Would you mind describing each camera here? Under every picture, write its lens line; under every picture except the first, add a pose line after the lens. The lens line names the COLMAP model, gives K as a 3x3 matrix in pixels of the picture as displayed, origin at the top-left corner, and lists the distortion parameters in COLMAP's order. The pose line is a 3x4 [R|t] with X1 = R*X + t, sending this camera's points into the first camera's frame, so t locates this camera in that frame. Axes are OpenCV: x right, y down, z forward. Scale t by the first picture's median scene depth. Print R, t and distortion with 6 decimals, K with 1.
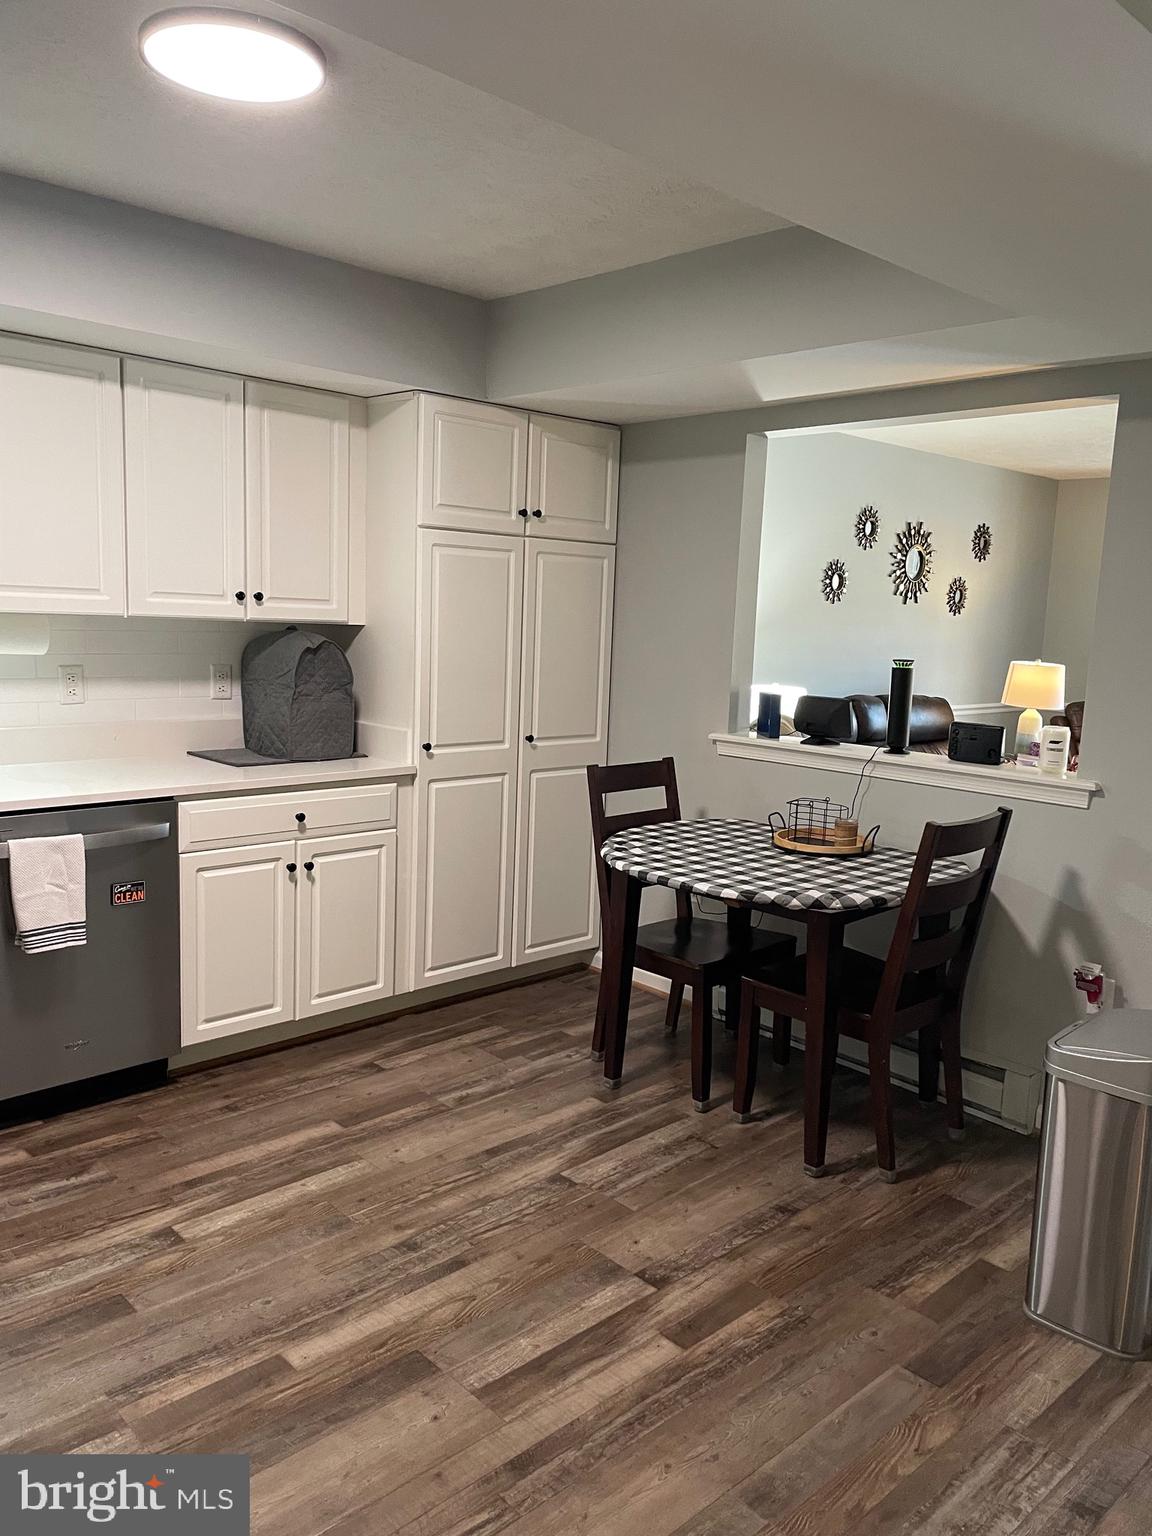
lens RADIAL K [[1160.4, 0, 589.8], [0, 1160.4, 778.6], [0, 0, 1]] dist [0.114803, -0.133510]
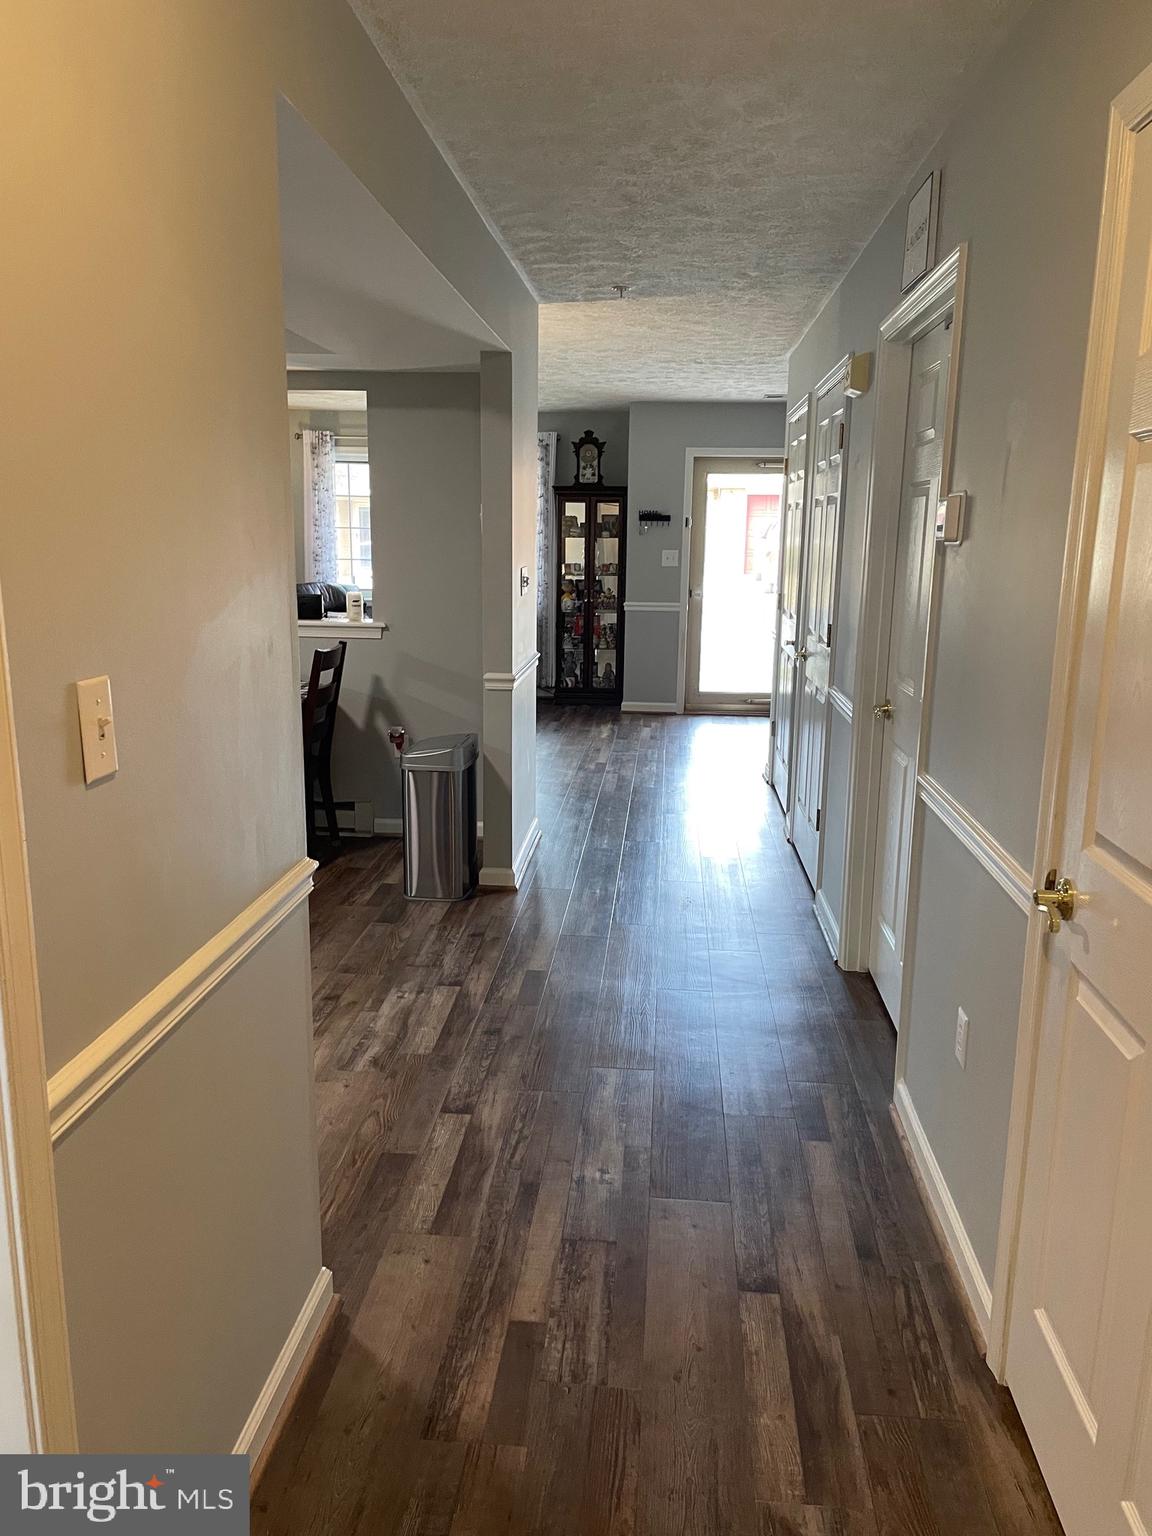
lens RADIAL K [[1160.4, 0, 589.8], [0, 1160.4, 778.6], [0, 0, 1]] dist [0.114803, -0.133510]
pose [[0.742707, -0.164034, 0.649214, -0.499724], [0.108084, 0.986185, 0.125525, 0.048044], [-0.660836, -0.023059, 0.750176, -0.484842]]
